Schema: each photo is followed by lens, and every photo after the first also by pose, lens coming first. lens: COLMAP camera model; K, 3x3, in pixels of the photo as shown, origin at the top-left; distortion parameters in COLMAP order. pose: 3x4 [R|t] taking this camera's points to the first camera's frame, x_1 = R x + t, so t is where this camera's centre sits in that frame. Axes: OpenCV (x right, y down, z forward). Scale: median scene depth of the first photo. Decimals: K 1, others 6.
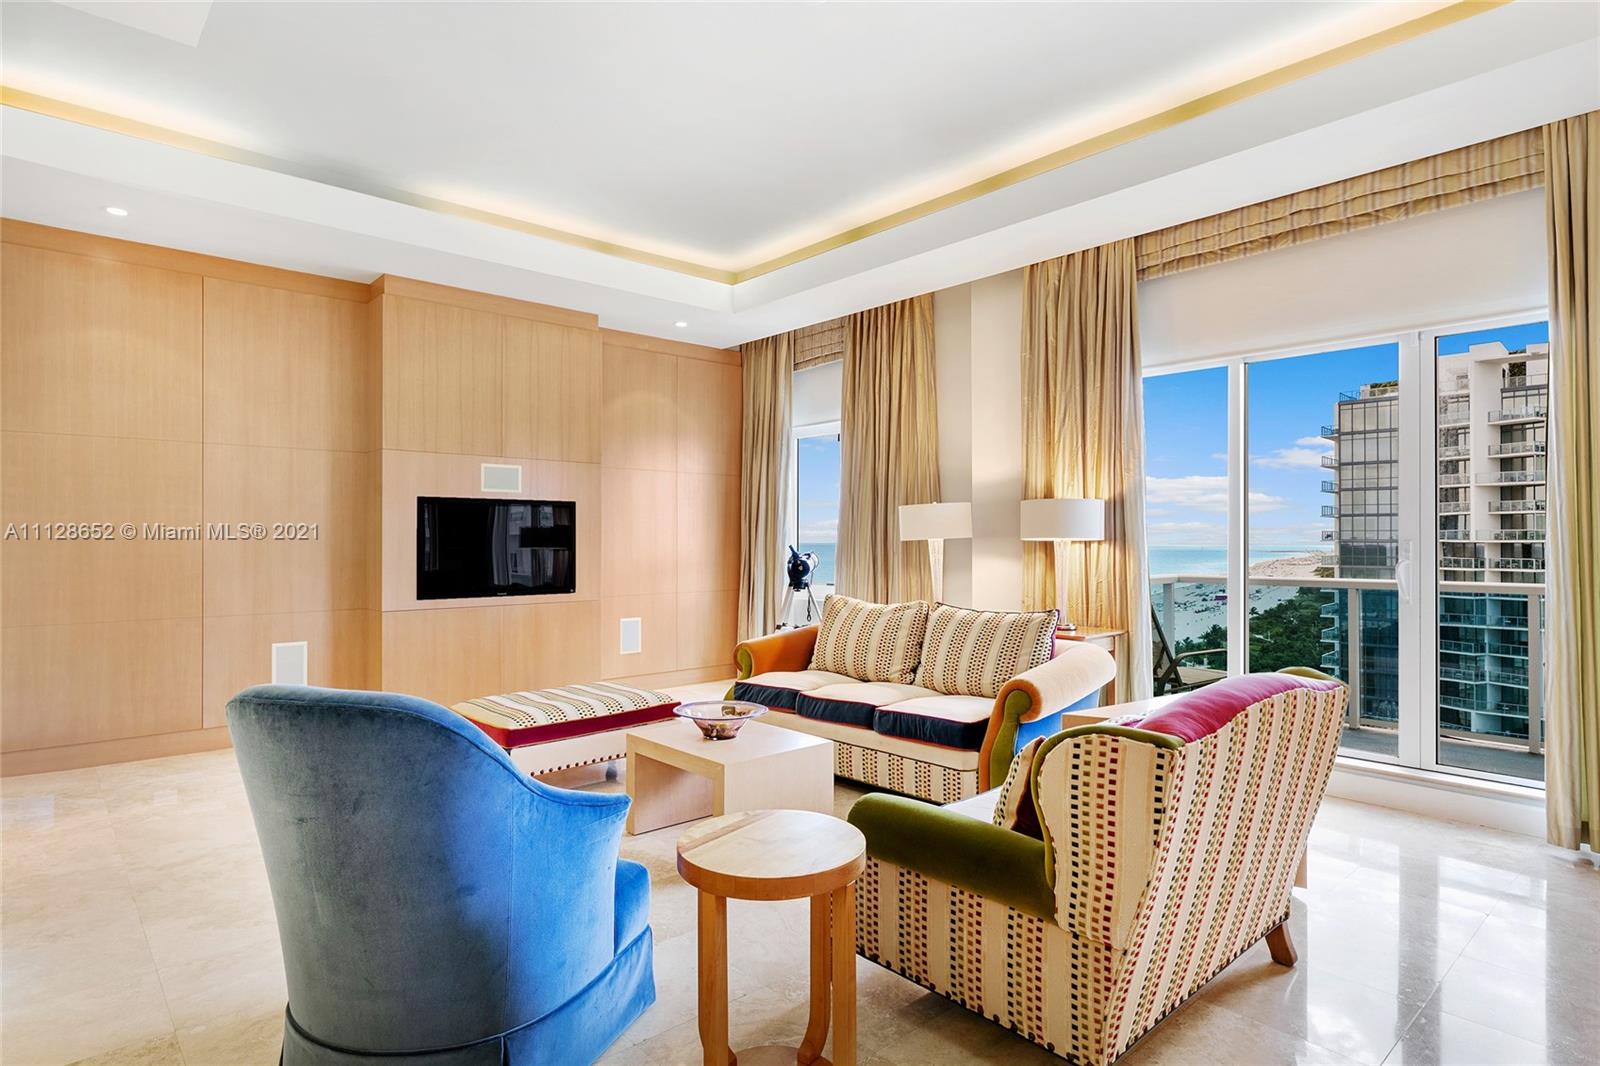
lens RADIAL K [[861.8, 0, 800.0], [0, 861.8, 533.0], [0, 0, 1]] dist [0.003014, 0.000702]
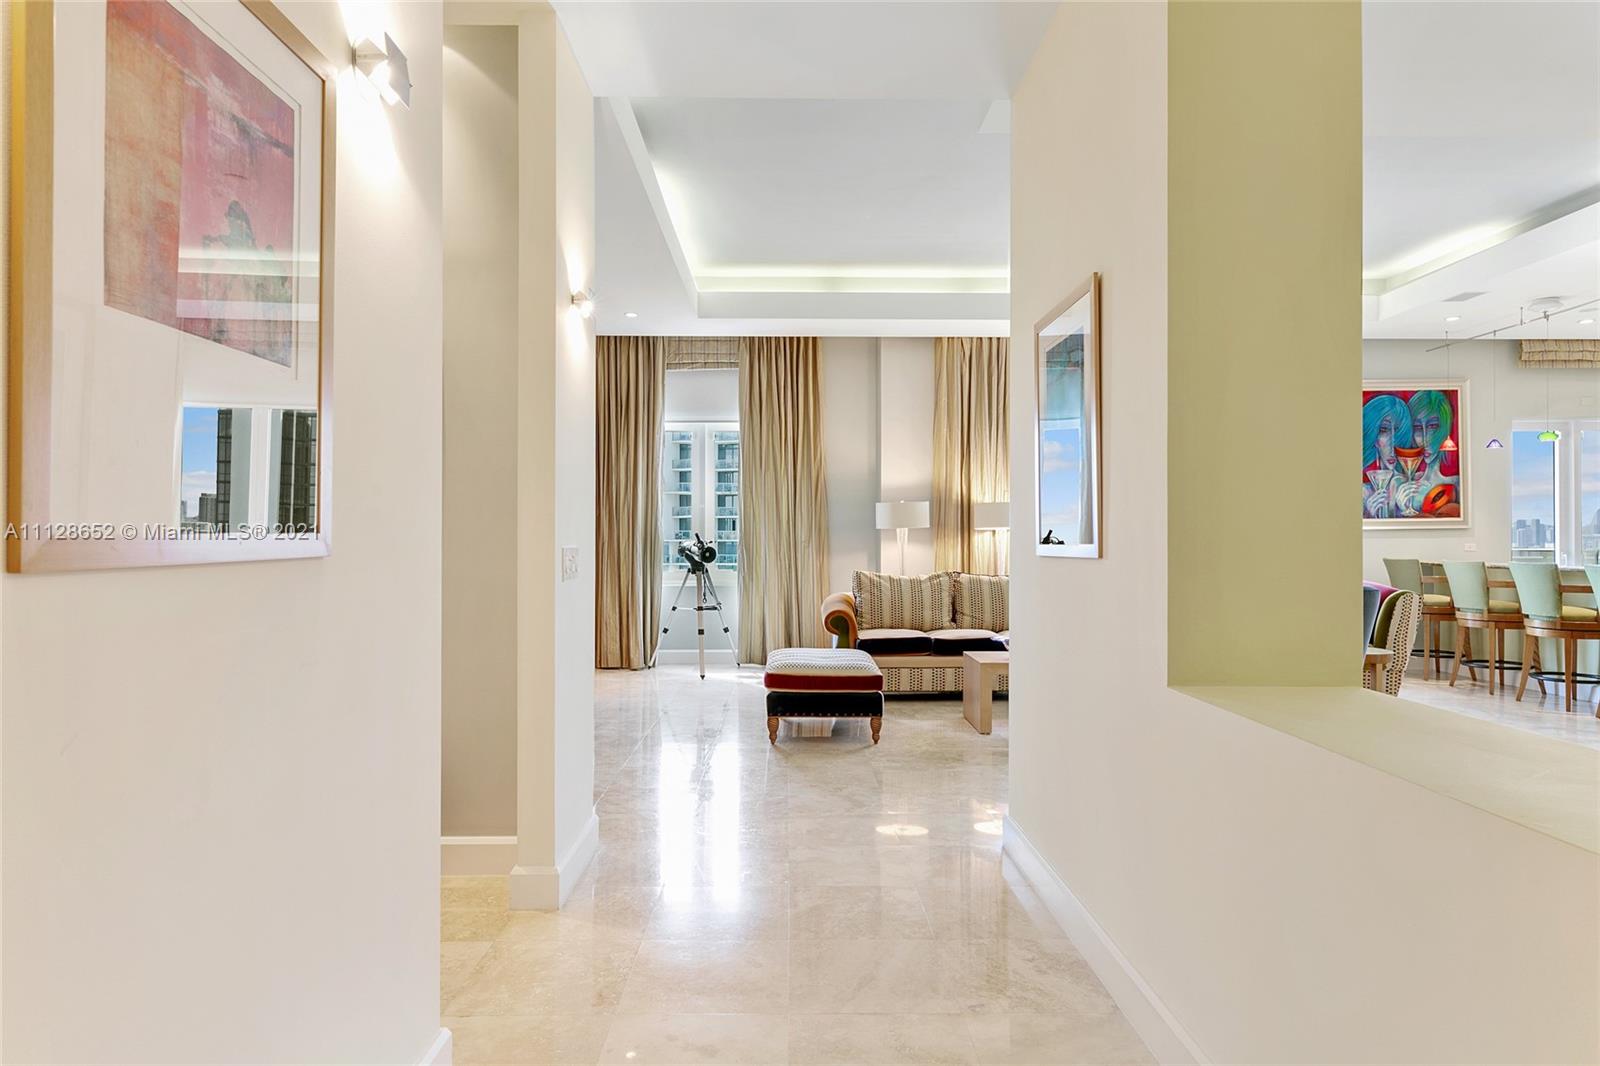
lens RADIAL K [[945.7, 0, 800.0], [0, 945.7, 533.0], [0, 0, 1]] dist [0.004481, 0.000919]
pose [[0.659932, 0.006097, 0.751301, -0.831107], [-0.006273, 0.999977, -0.002604, 0.016489], [-0.751299, -0.002995, 0.659955, 0.111049]]
